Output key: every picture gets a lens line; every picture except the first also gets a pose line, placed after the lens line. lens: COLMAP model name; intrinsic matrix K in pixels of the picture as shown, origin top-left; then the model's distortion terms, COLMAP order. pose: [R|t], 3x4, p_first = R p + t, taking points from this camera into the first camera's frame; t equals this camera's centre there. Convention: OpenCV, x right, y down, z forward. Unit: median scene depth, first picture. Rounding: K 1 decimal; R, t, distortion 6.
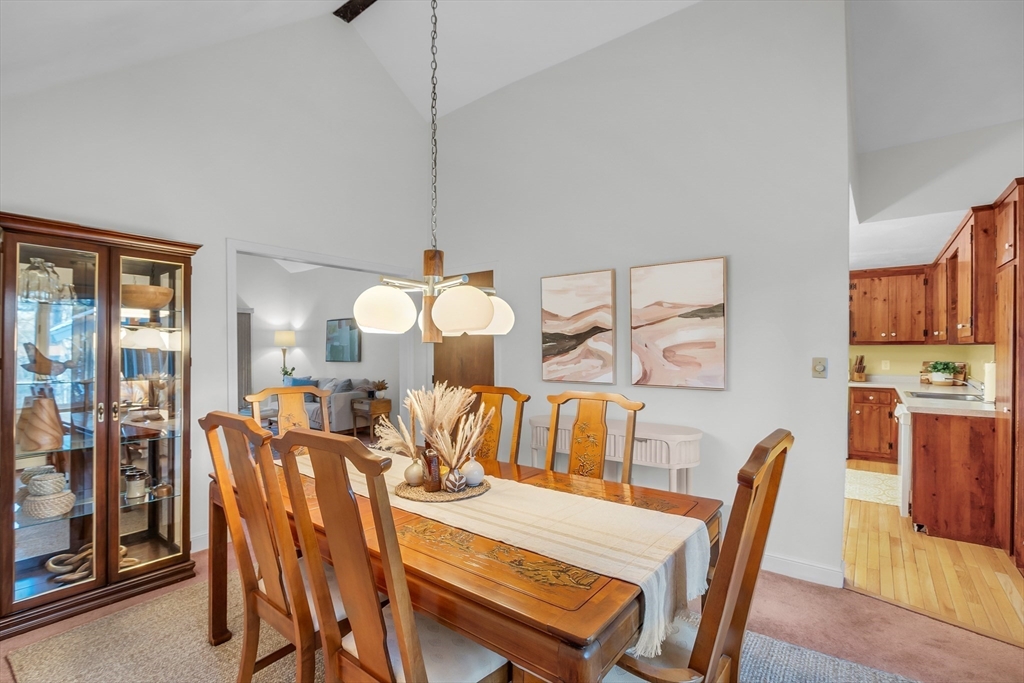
lens RADIAL K [[467.8, 0, 515.6], [0, 467.8, 347.9], [0, 0, 1]] dist [-0.014718, -0.000248]
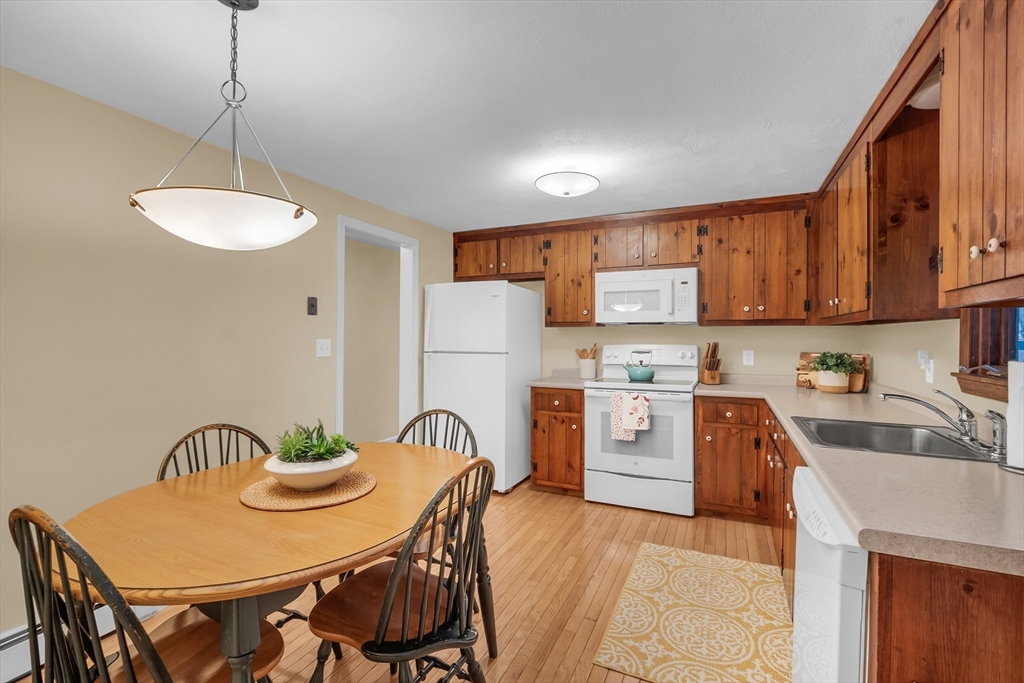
lens RADIAL K [[506.0, 0, 508.3], [0, 506.0, 337.3], [0, 0, 1]] dist [-0.012450, -0.000282]
pose [[0.968492, 0.002855, 0.249029, 0.334898], [-0.003707, 0.999989, 0.002953, 0.008783], [-0.249018, -0.003783, 0.968491, 0.447764]]
